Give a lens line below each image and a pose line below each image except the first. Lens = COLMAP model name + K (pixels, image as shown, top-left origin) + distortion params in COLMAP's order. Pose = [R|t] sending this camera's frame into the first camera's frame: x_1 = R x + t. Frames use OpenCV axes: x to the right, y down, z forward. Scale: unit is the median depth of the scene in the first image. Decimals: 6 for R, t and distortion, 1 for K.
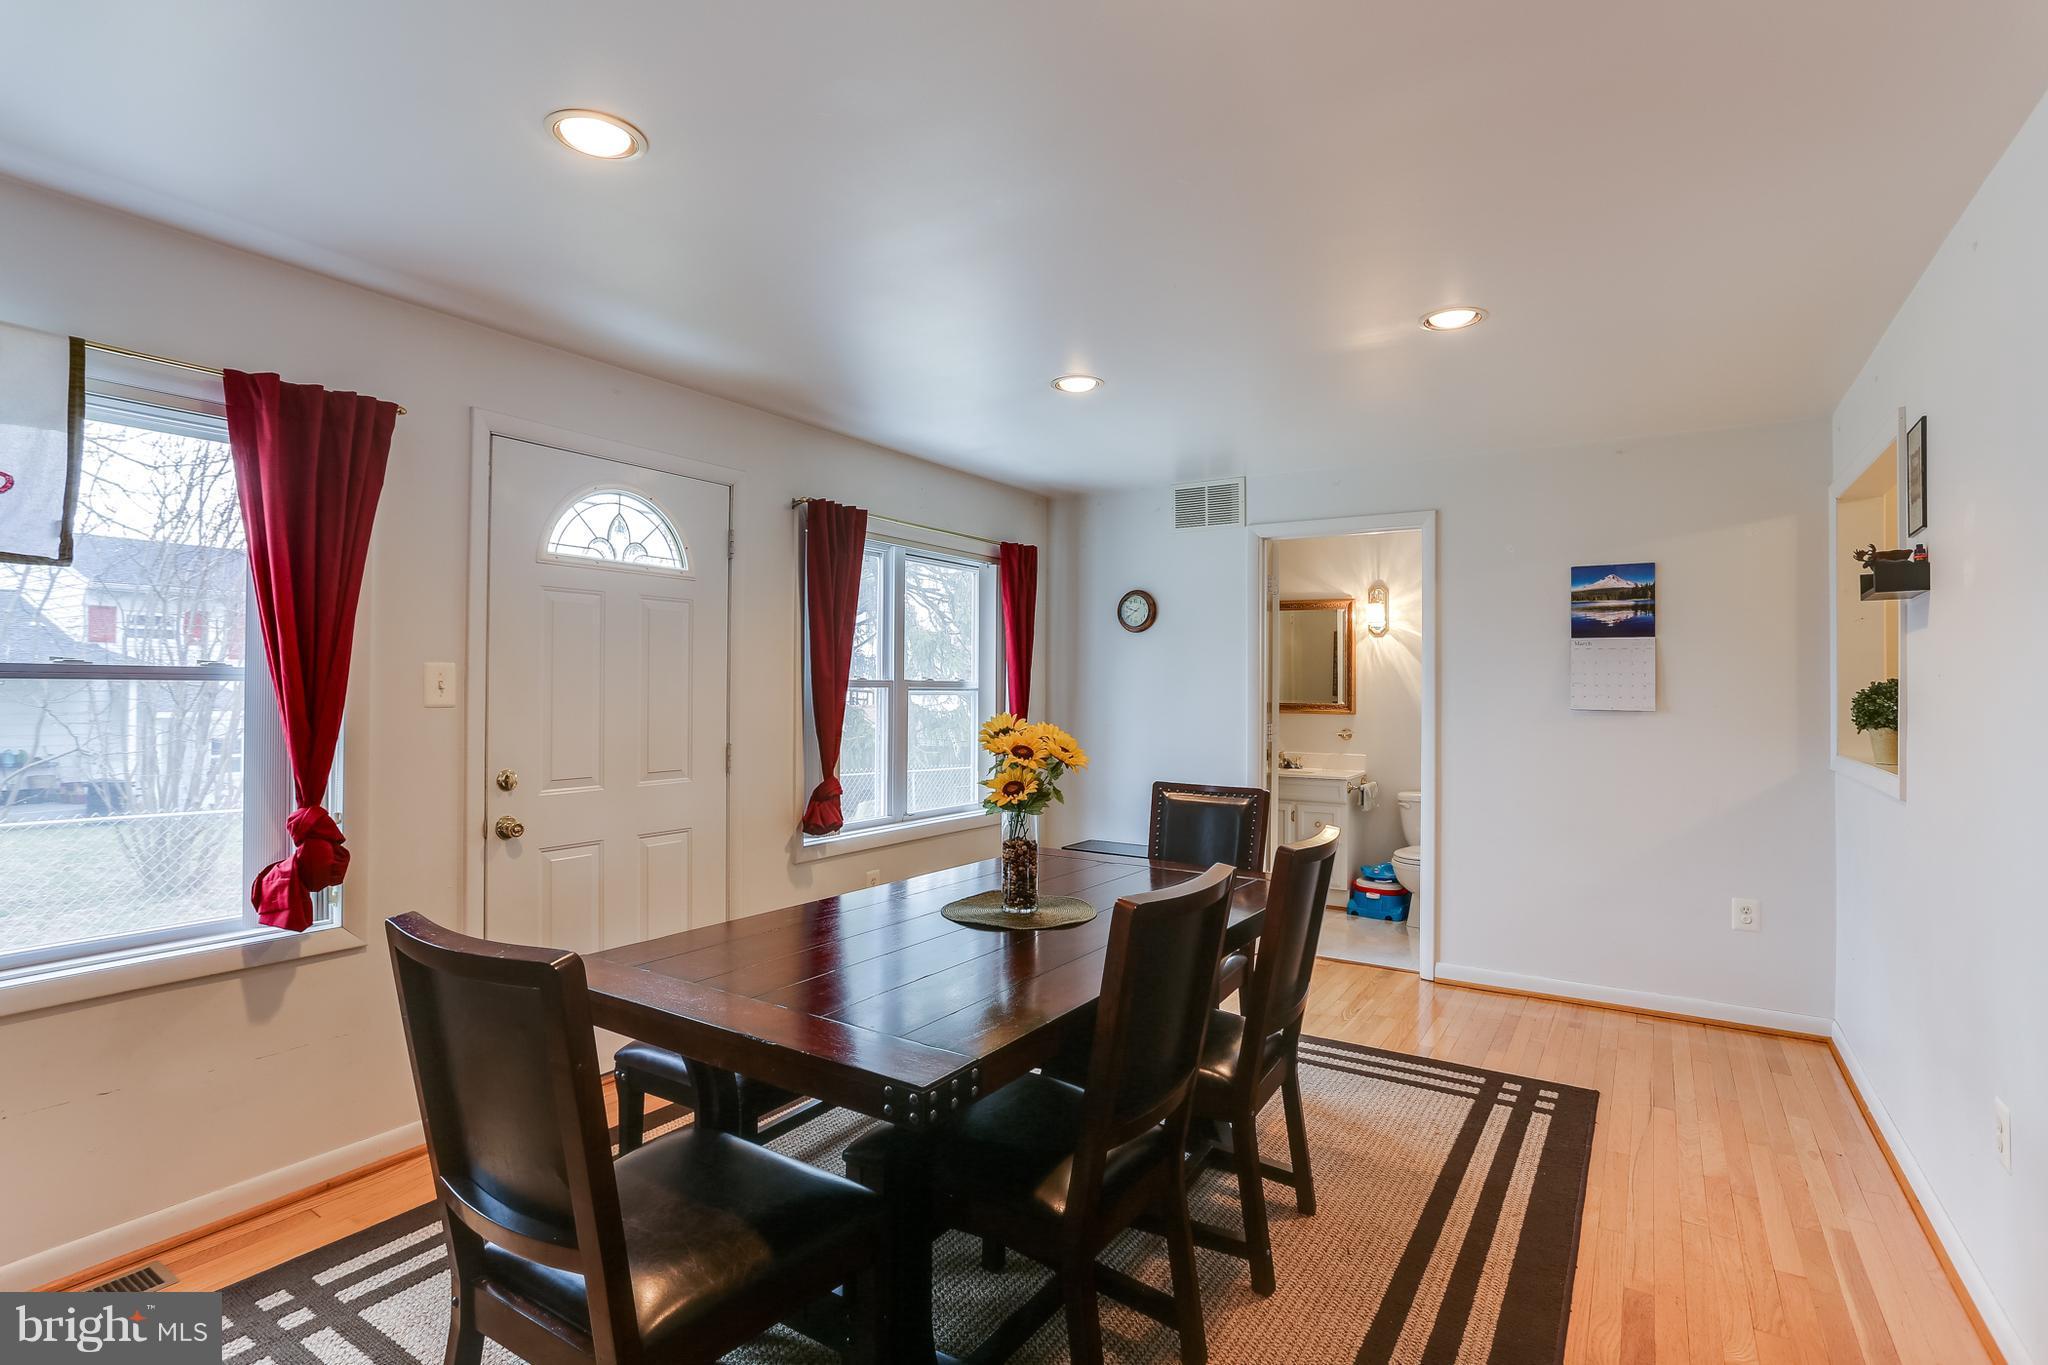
lens RADIAL K [[1076.2, 0, 1029.0], [0, 1076.2, 672.0], [0, 0, 1]] dist [-0.006472, -0.000674]
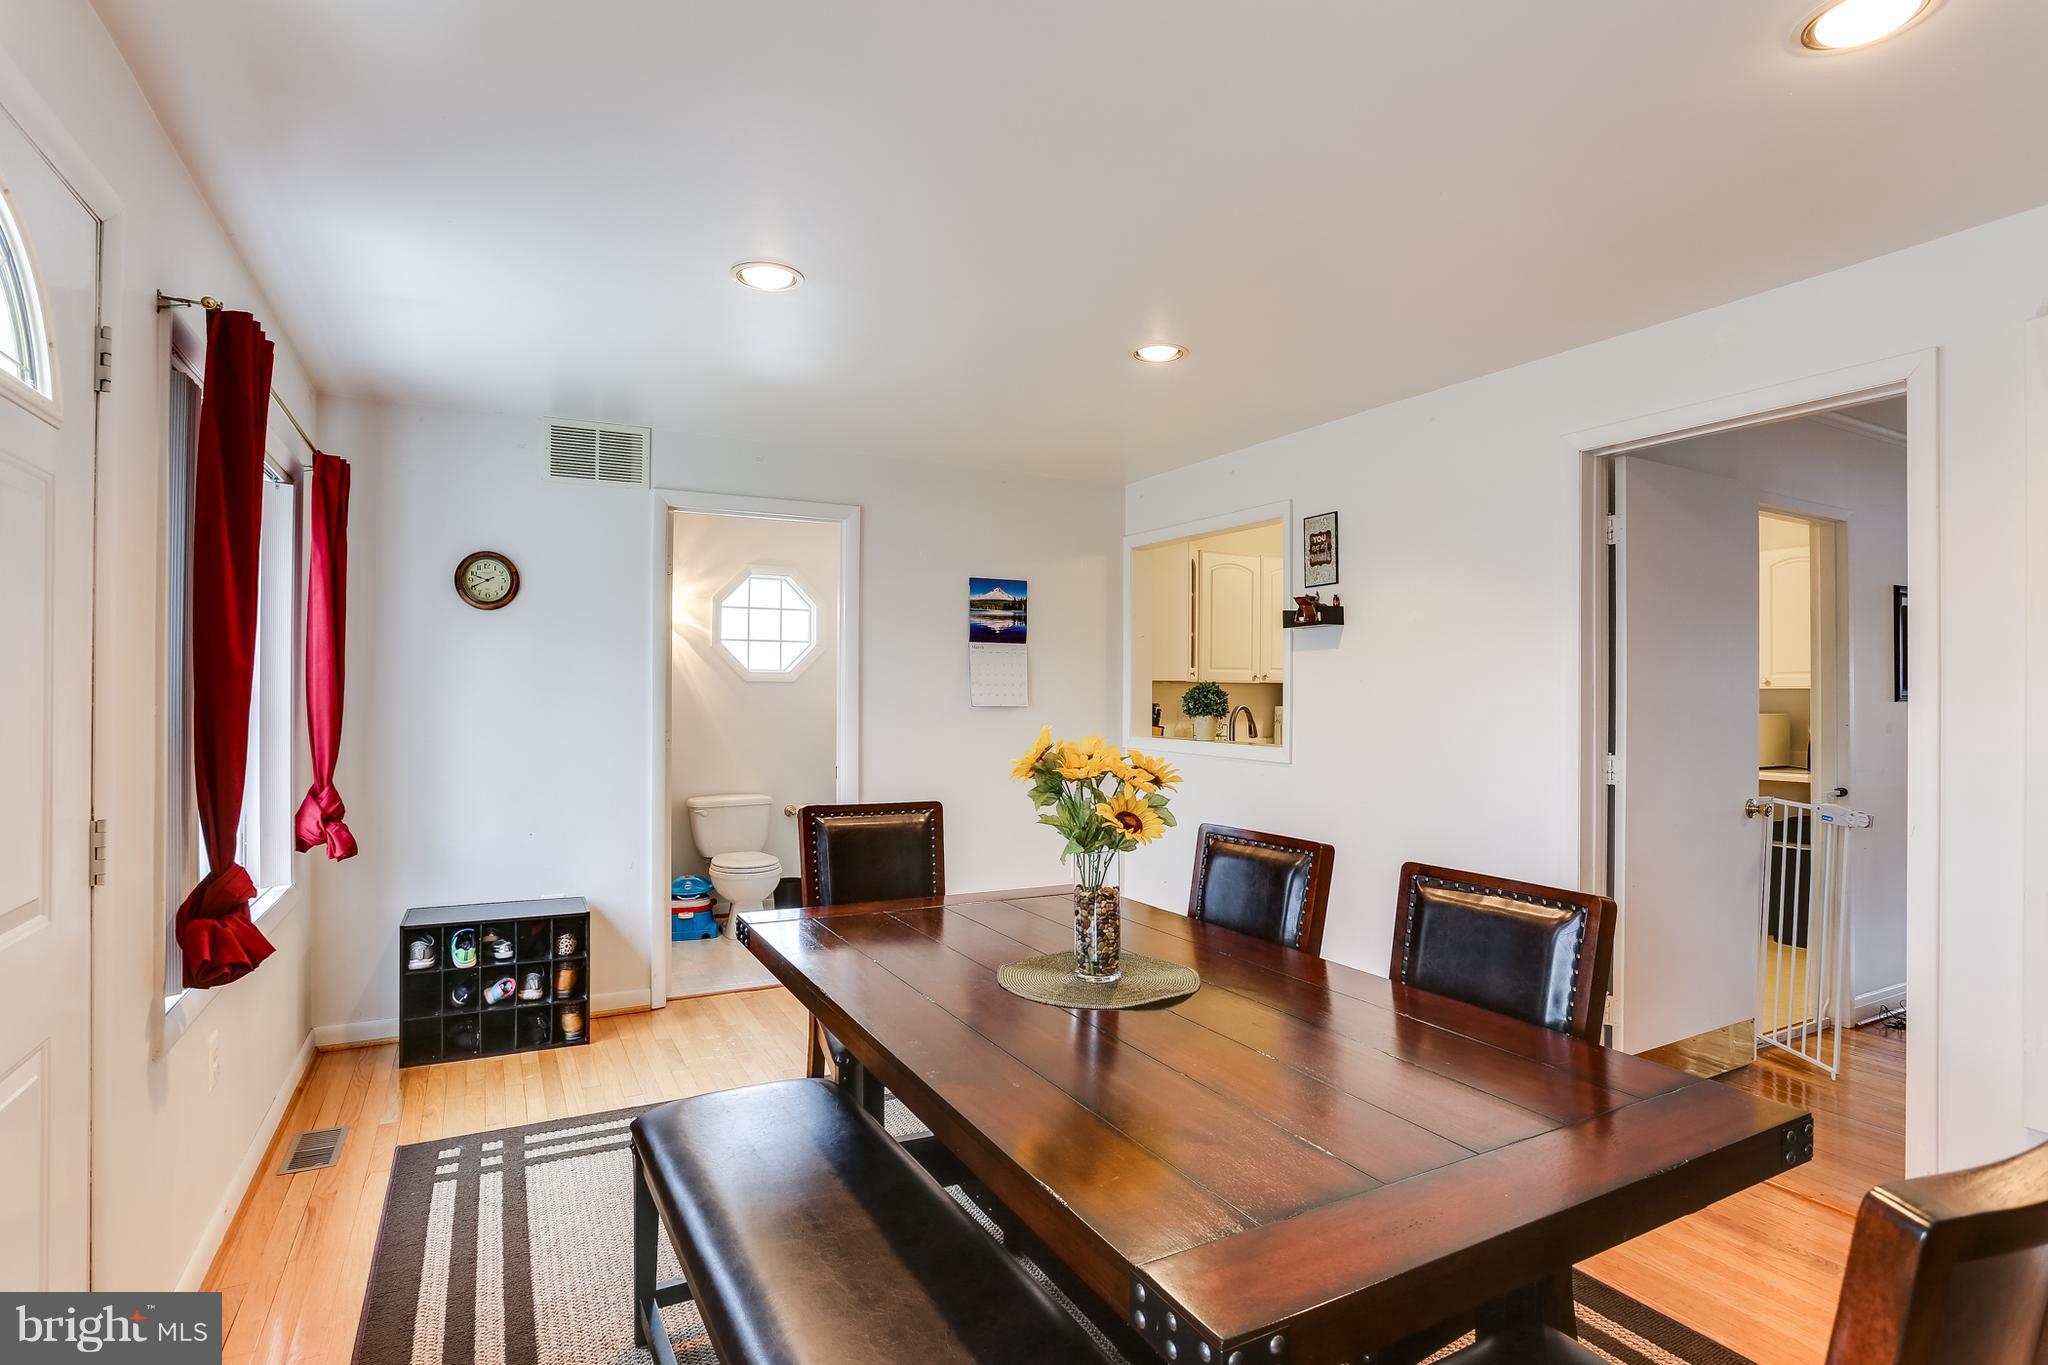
lens RADIAL K [[1076.2, 0, 1029.0], [0, 1076.2, 672.0], [0, 0, 1]] dist [-0.006472, -0.000674]
pose [[0.475241, 0.008672, 0.879813, -0.446092], [-0.015705, 0.999876, -0.001372, 0.000241], [-0.879716, -0.013165, 0.475318, 0.418233]]
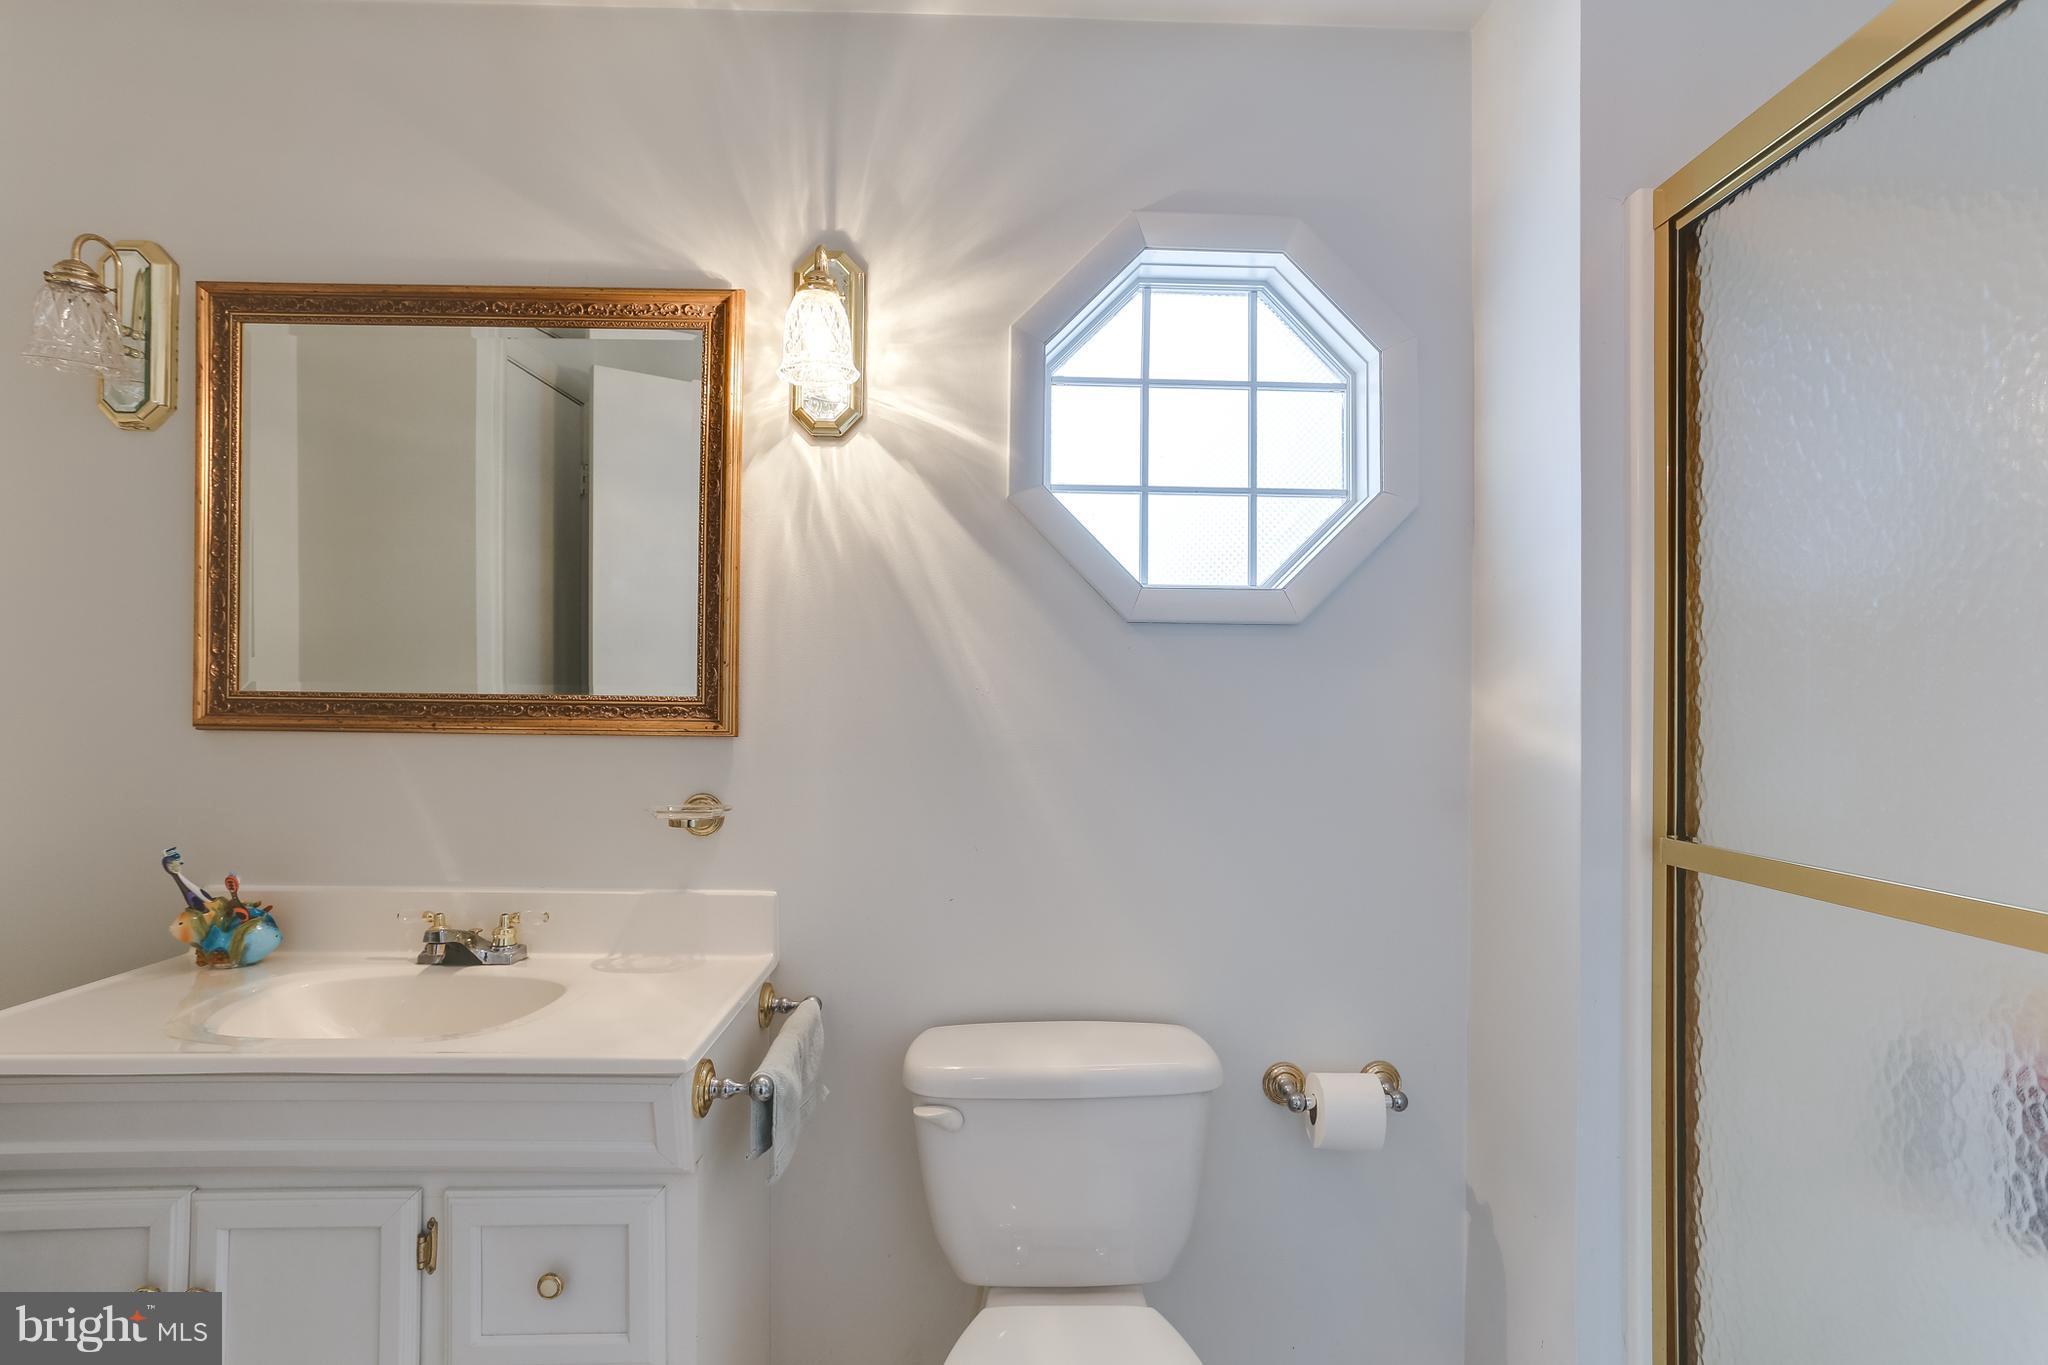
lens RADIAL K [[860.9, 0, 1024.0], [0, 860.9, 682.5], [0, 0, 1]] dist [-0.060829, -0.000069]
pose [[0.836358, 0.003883, 0.548170, 0.350807], [-0.006924, 0.999970, 0.003481, 0.036140], [-0.548140, -0.006707, 0.836360, 1.116728]]
